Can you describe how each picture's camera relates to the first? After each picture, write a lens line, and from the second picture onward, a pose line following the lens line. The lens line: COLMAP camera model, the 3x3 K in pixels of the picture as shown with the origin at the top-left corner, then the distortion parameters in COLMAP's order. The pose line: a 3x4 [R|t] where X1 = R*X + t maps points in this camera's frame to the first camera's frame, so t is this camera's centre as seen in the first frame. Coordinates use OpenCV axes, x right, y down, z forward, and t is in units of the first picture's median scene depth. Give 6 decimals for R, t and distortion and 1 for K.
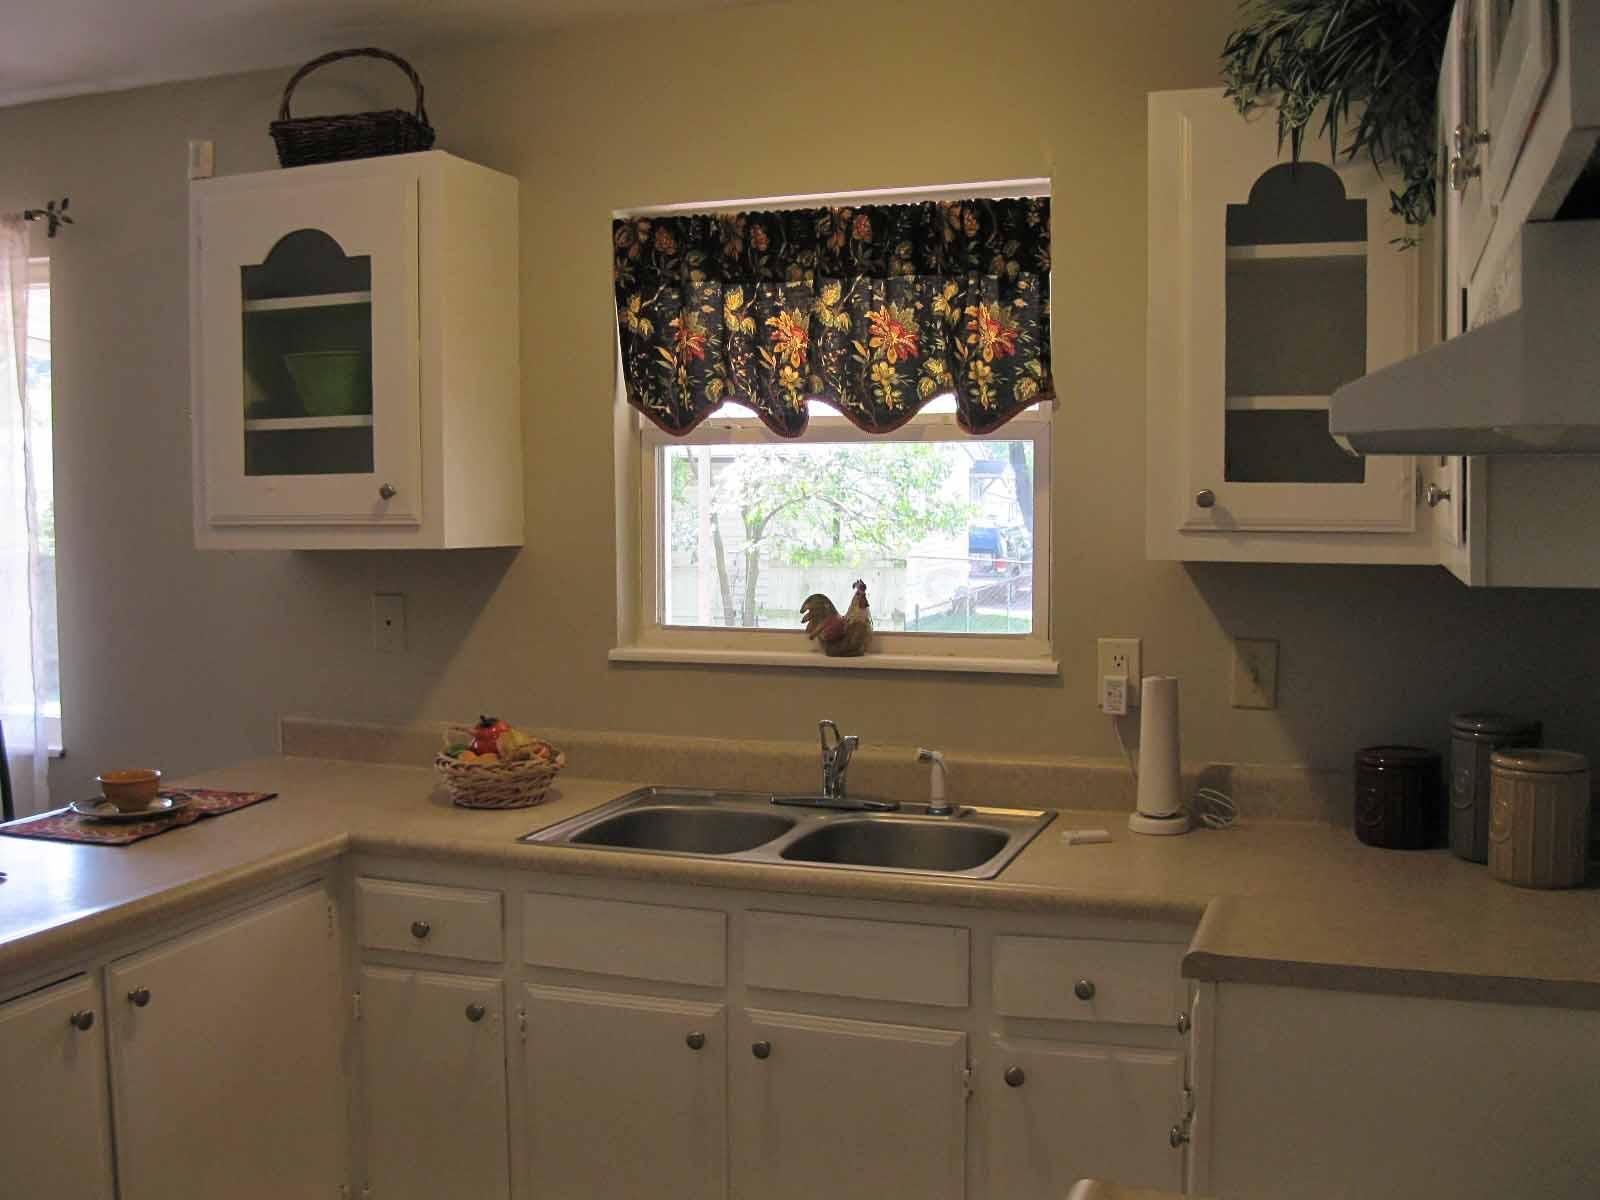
lens RADIAL K [[1620.8, 0, 797.7], [0, 1620.8, 612.9], [0, 0, 1]] dist [-0.097428, 0.000000]
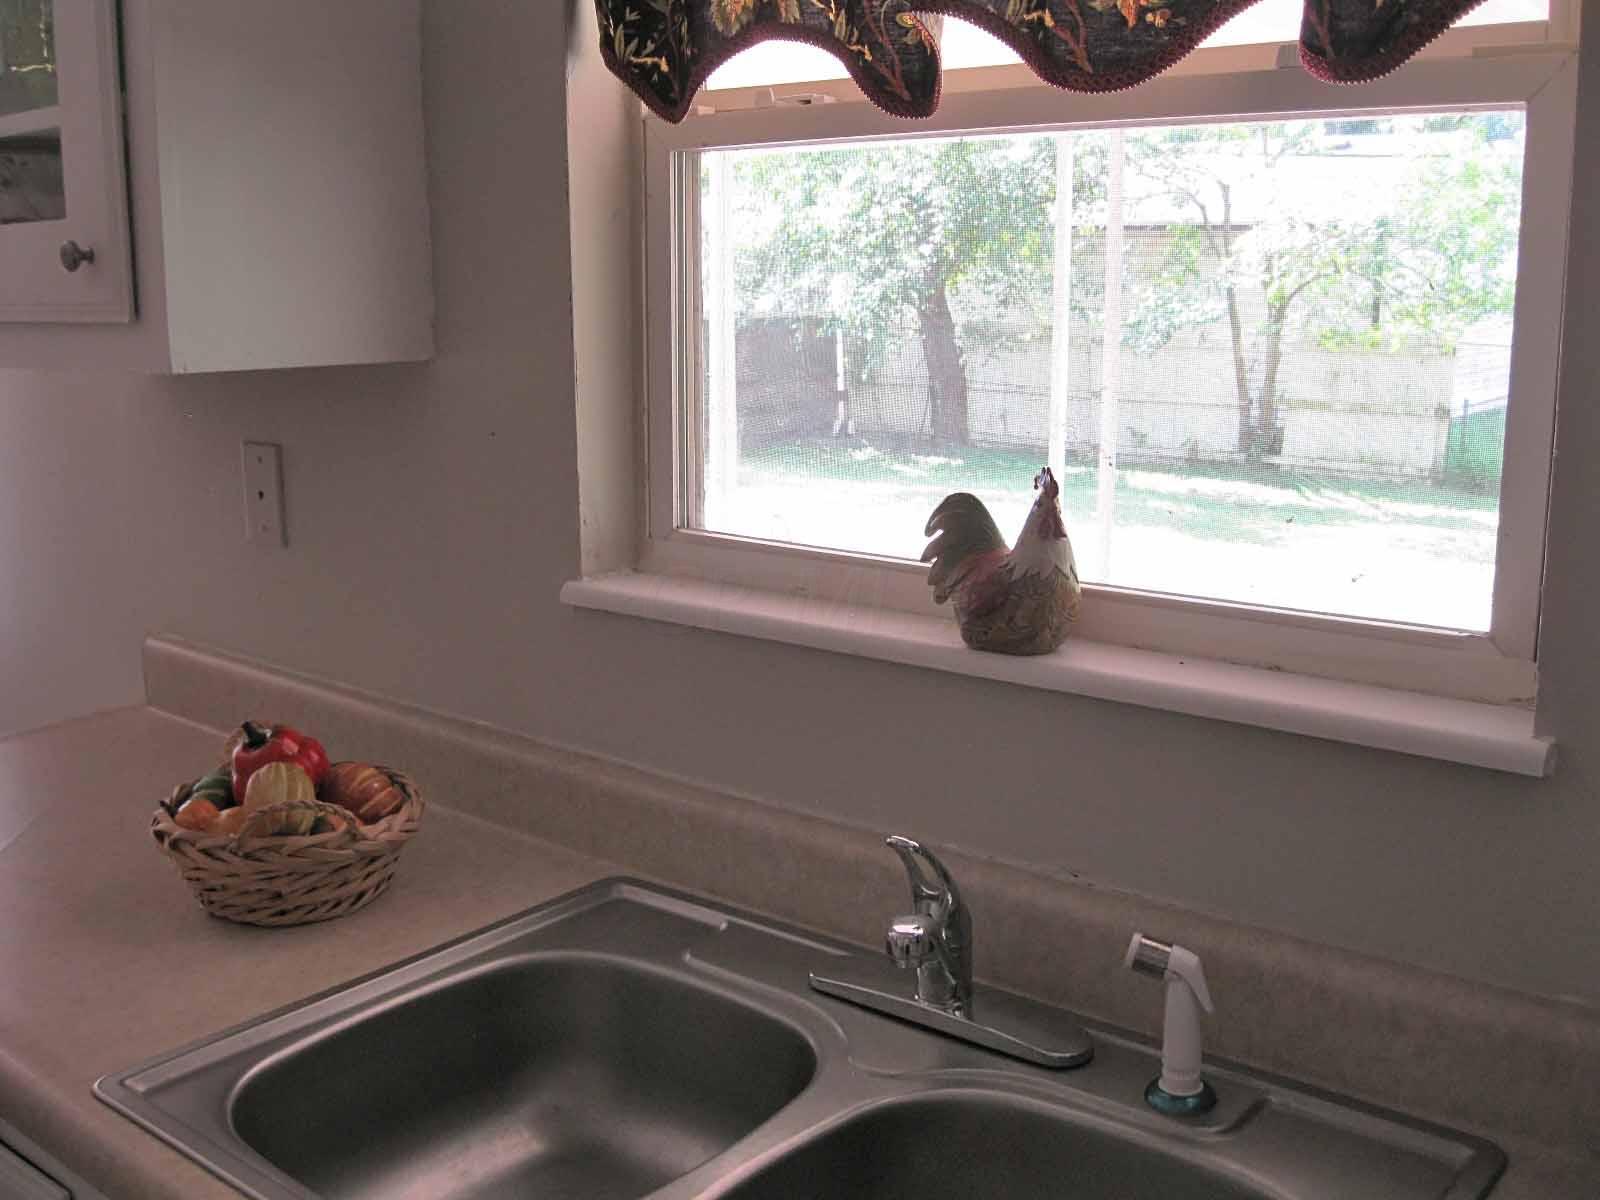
lens RADIAL K [[1620.8, 0, 797.8], [0, 1620.8, 585.3], [0, 0, 1]] dist [-0.097428, 0.000000]
pose [[0.945449, 0.062936, -0.319632, 0.098453], [-0.023332, 0.991723, 0.126258, -0.036795], [0.324933, -0.111913, 0.939092, 0.539100]]
